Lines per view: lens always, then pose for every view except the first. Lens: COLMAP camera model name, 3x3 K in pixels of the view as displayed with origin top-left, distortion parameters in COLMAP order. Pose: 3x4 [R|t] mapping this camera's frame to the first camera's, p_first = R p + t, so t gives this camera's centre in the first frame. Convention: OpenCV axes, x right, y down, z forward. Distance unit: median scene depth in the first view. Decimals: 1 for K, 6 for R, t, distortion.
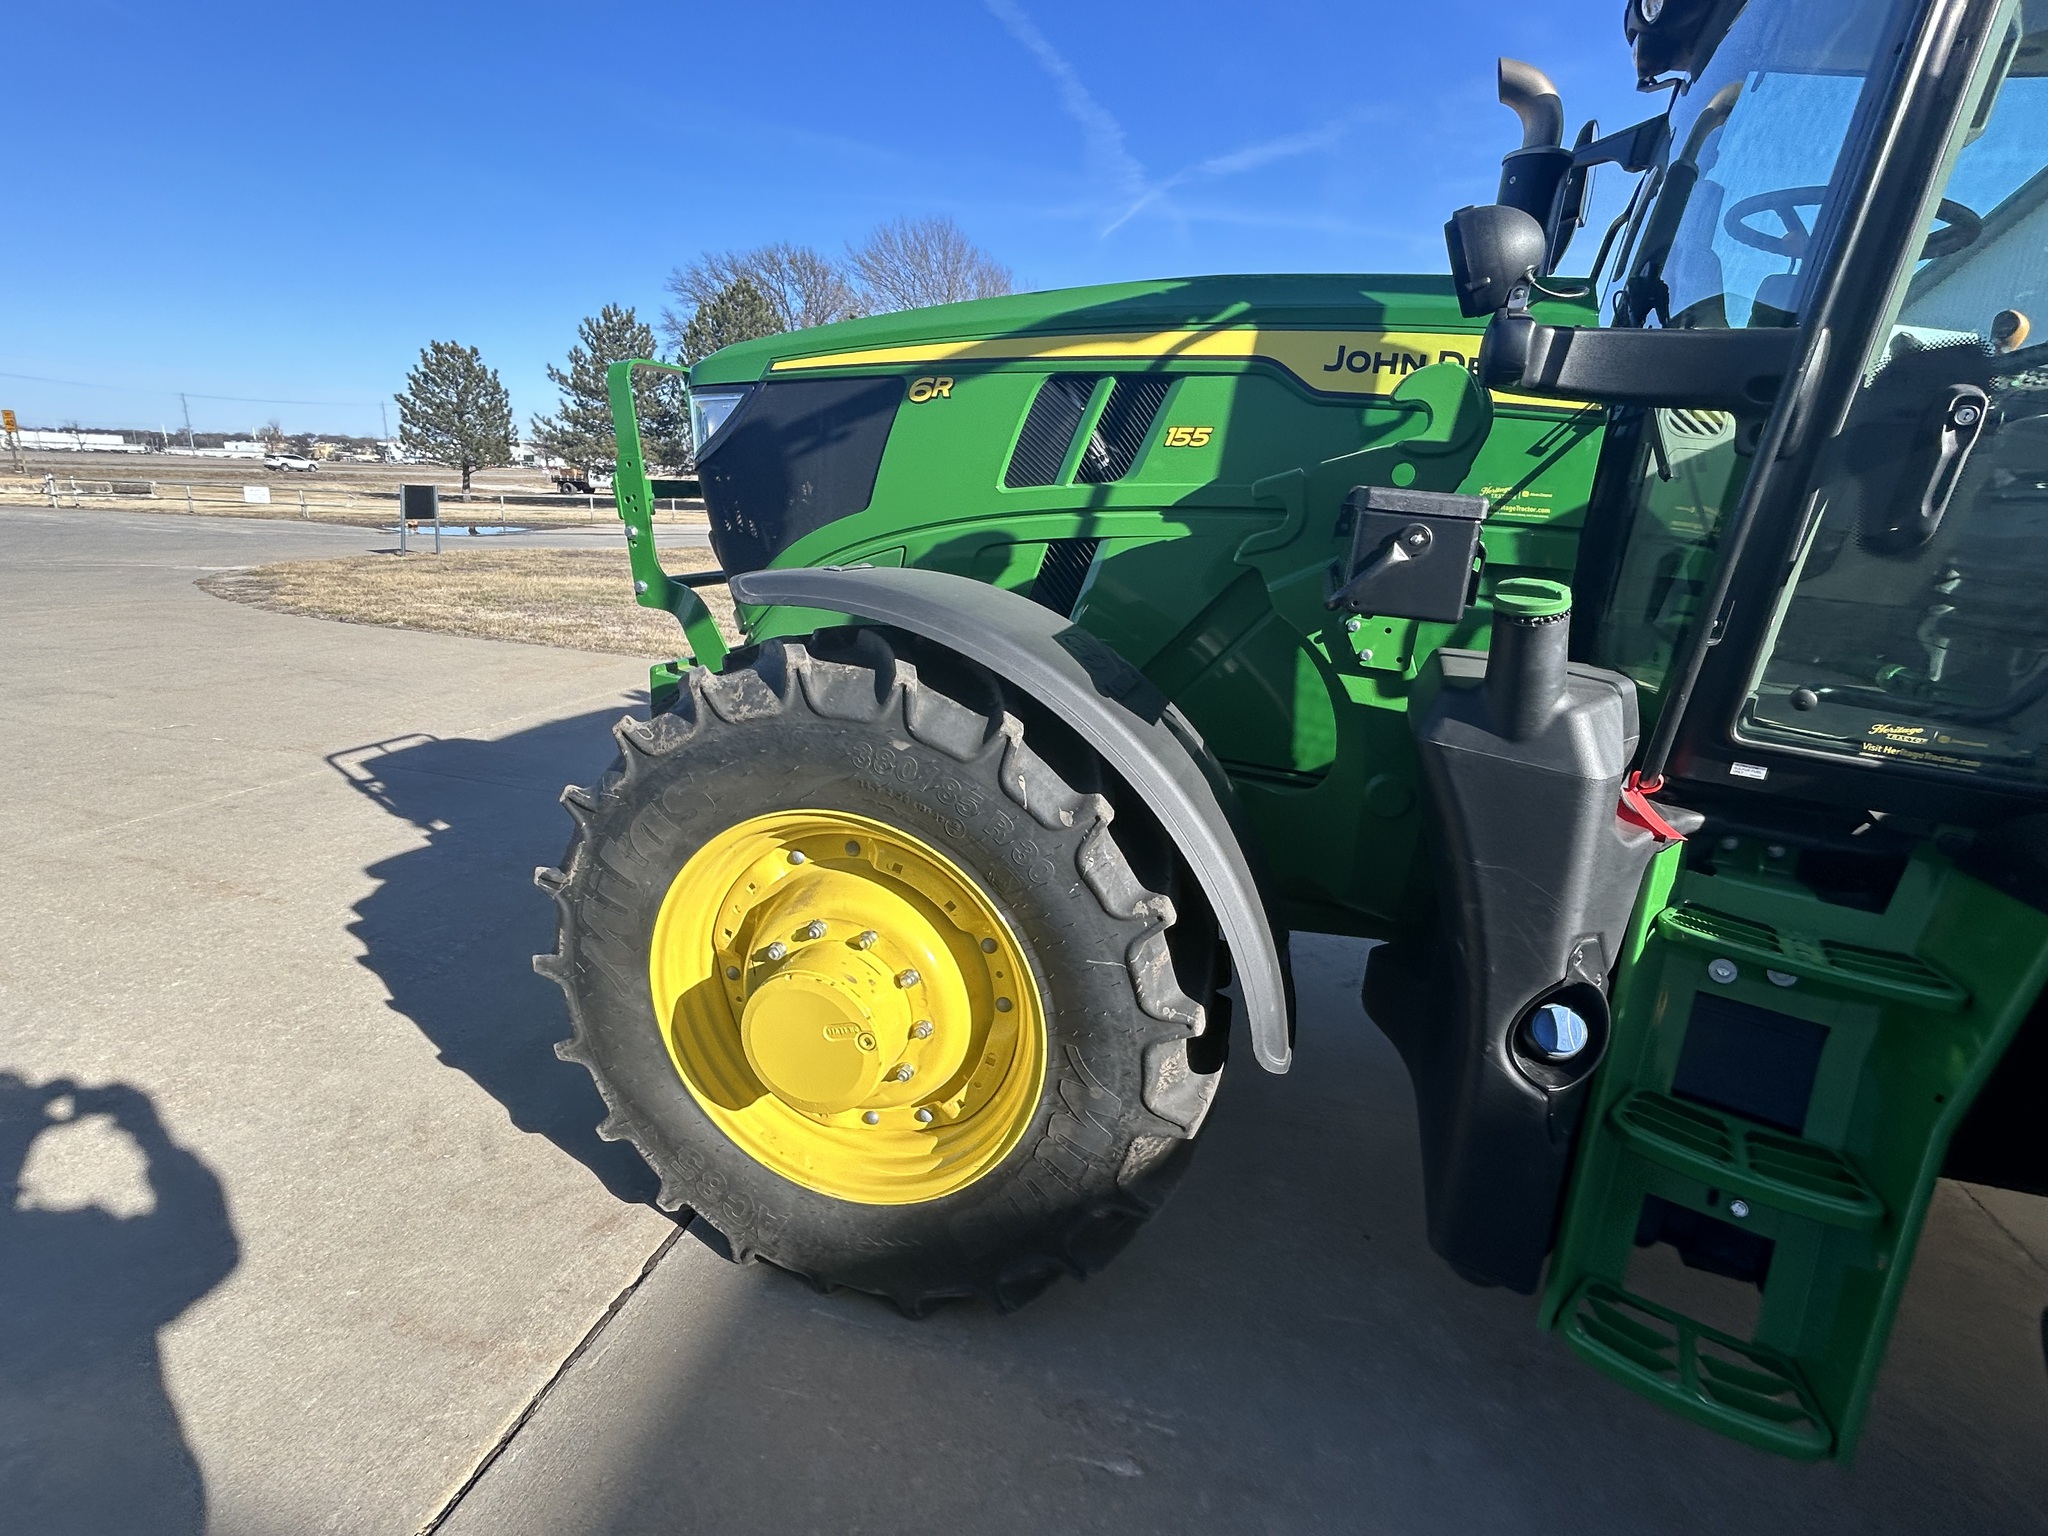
lens RADIAL K [[988.3, 0, 1019.4], [0, 988.3, 758.9], [0, 0, 1]] dist [-0.000892, 0.000108]
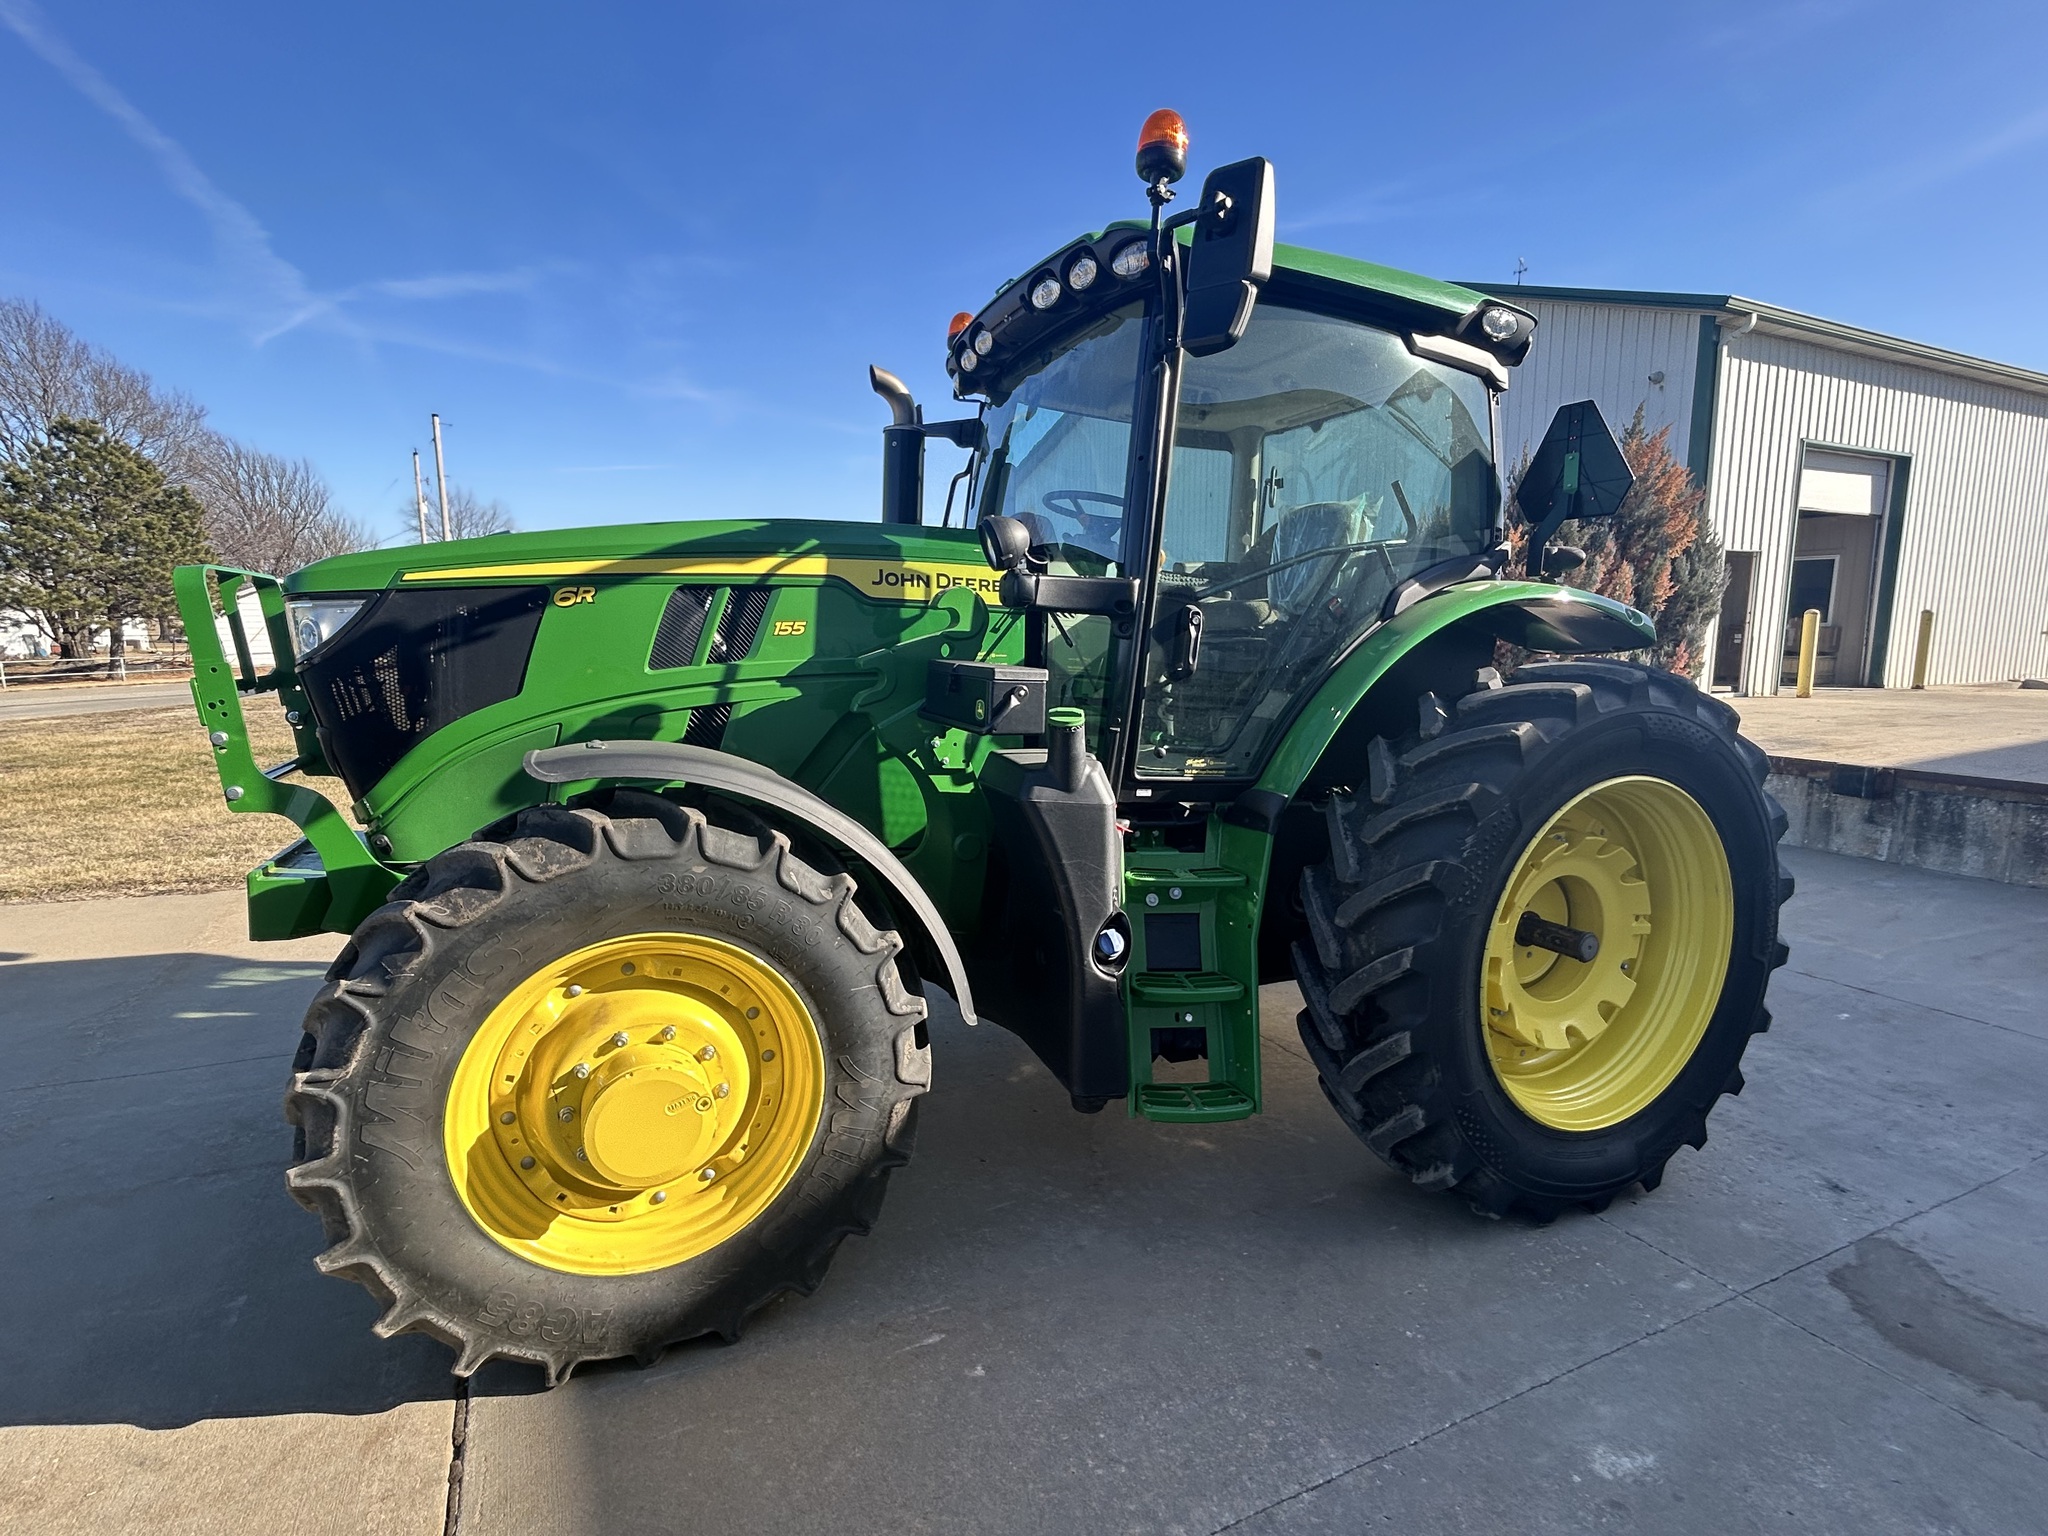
lens RADIAL K [[988.3, 0, 1019.4], [0, 988.3, 758.9], [0, 0, 1]] dist [-0.000892, 0.000108]
pose [[0.759704, -0.124639, 0.638212, -0.555165], [0.203013, 0.977863, -0.050688, -0.003450], [-0.617767, 0.168073, 0.768190, -0.287865]]
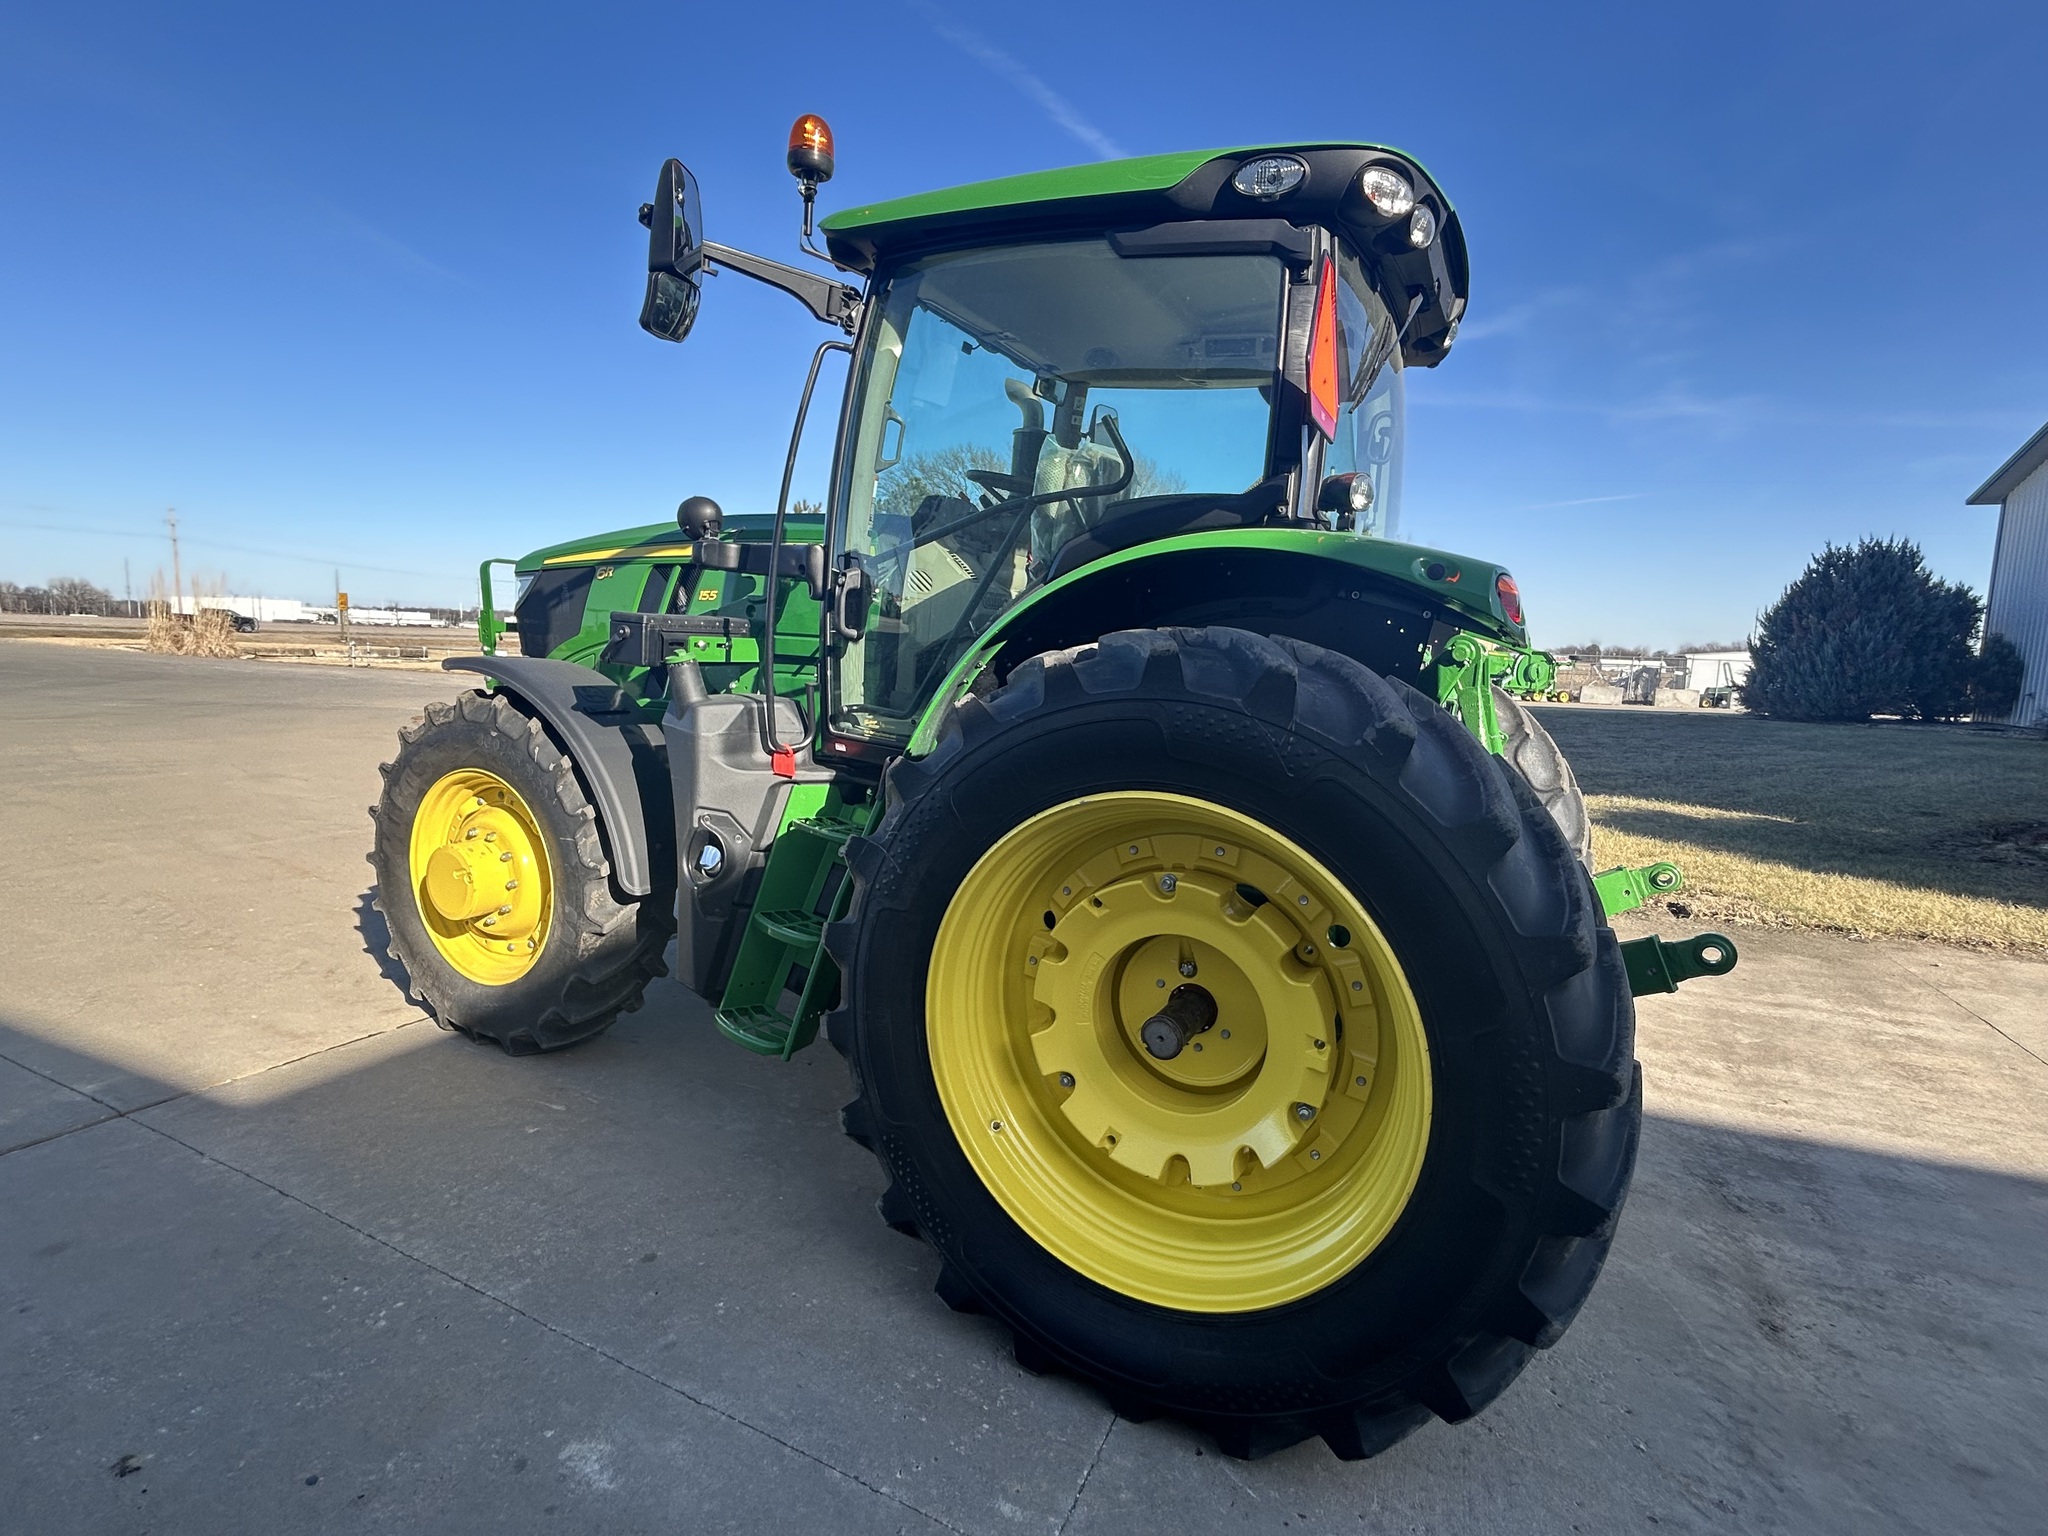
lens RADIAL K [[988.3, 0, 1019.4], [0, 988.3, 758.9], [0, 0, 1]] dist [-0.000892, 0.000108]
pose [[0.983370, 0.021303, -0.180358, 1.220072], [-0.050827, 0.985694, -0.160698, 0.286986], [0.174354, 0.167193, 0.970385, -0.761090]]
